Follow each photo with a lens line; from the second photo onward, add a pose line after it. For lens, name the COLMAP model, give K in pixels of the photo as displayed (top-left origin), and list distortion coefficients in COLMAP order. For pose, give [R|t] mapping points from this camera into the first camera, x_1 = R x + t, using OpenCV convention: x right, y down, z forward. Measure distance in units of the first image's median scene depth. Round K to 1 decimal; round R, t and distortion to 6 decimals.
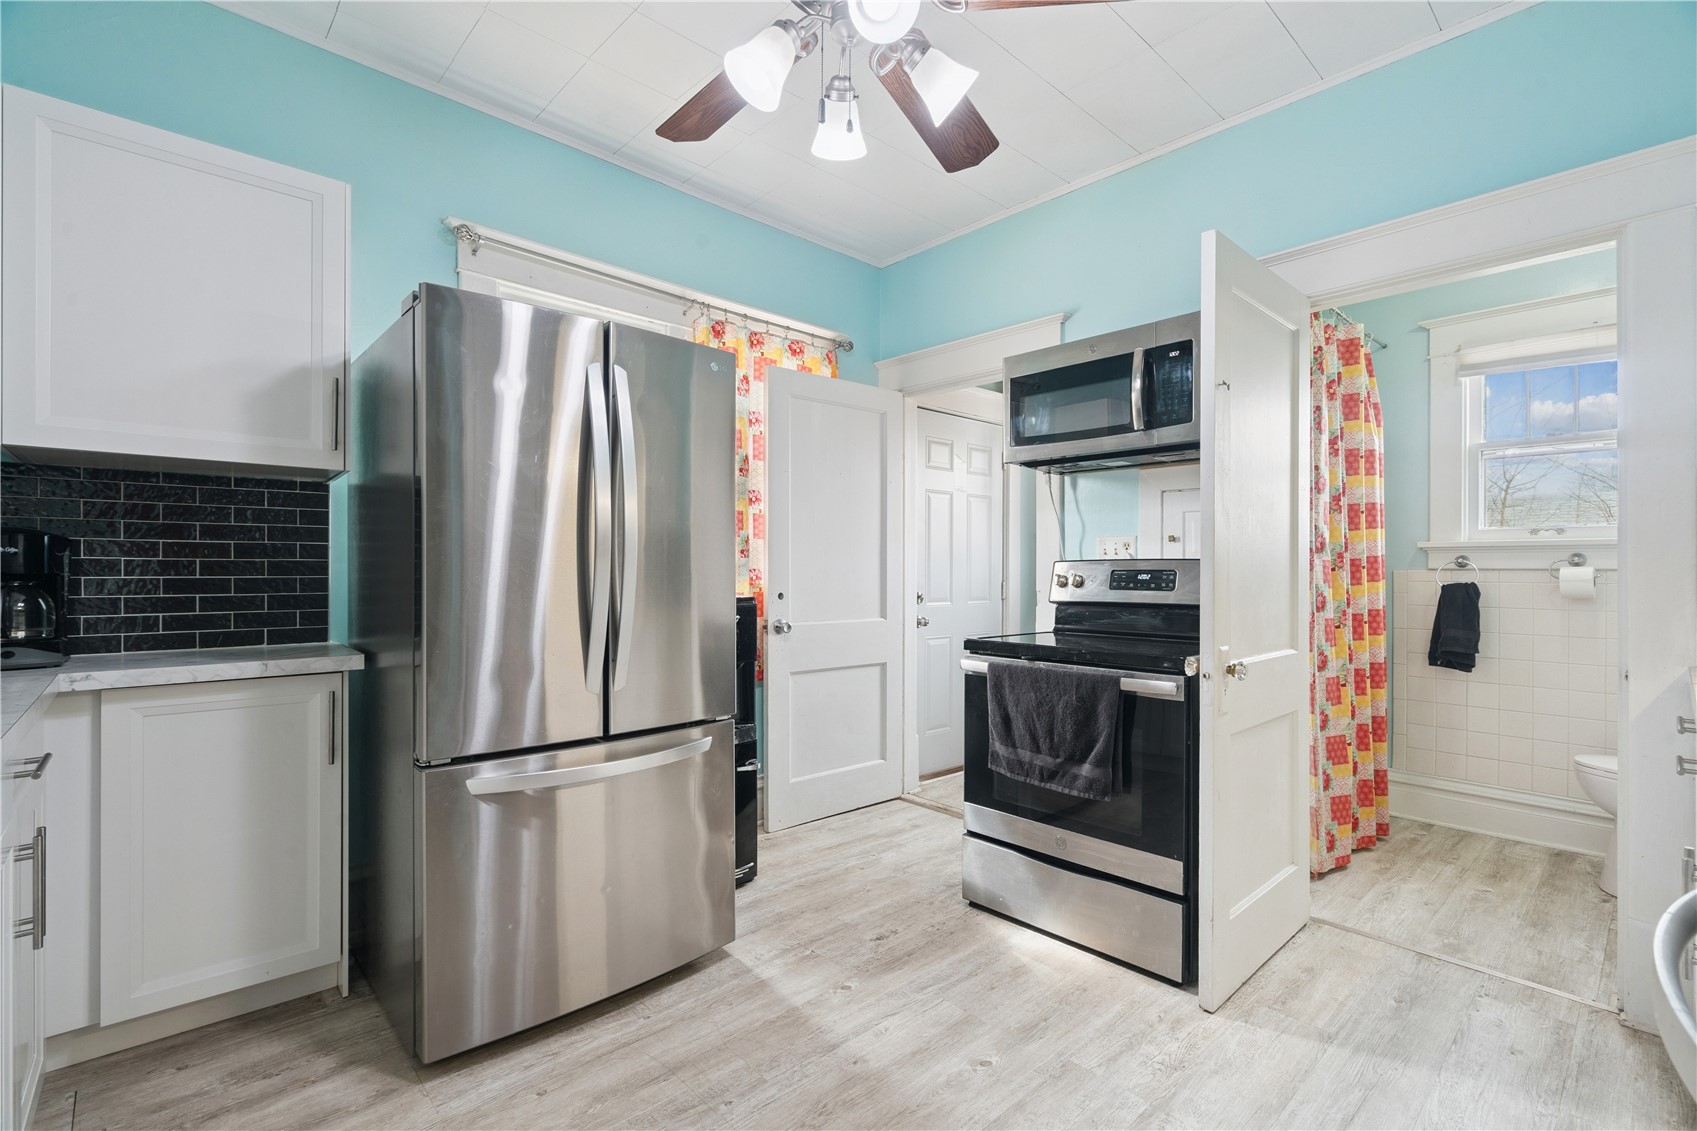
lens RADIAL K [[769.0, 0, 851.5], [0, 769.0, 572.0], [0, 0, 1]] dist [0.003761, -0.000222]
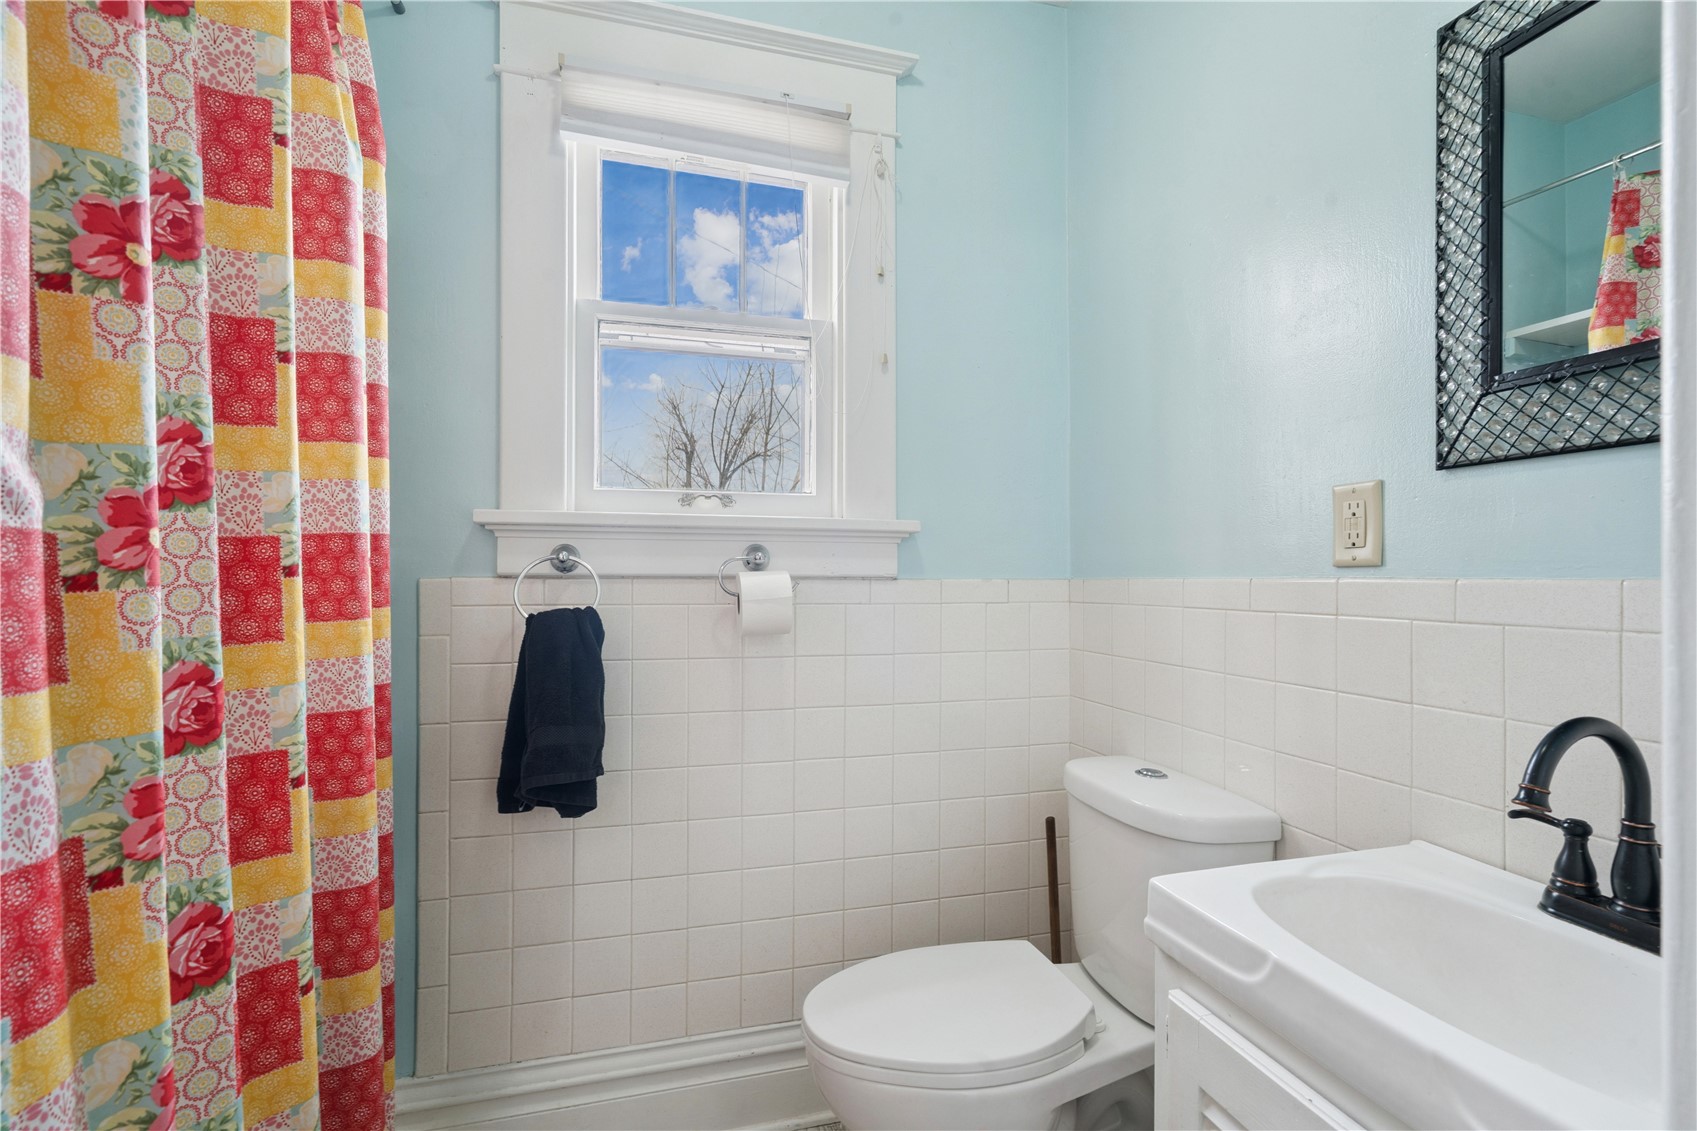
lens RADIAL K [[769.0, 0, 851.2], [0, 769.0, 576.9], [0, 0, 1]] dist [0.003761, -0.000222]
pose [[0.459840, -0.003559, 0.887994, 0.501655], [-0.001737, 0.999986, 0.004907, -0.005592], [-0.888000, -0.003799, 0.459828, 0.686310]]
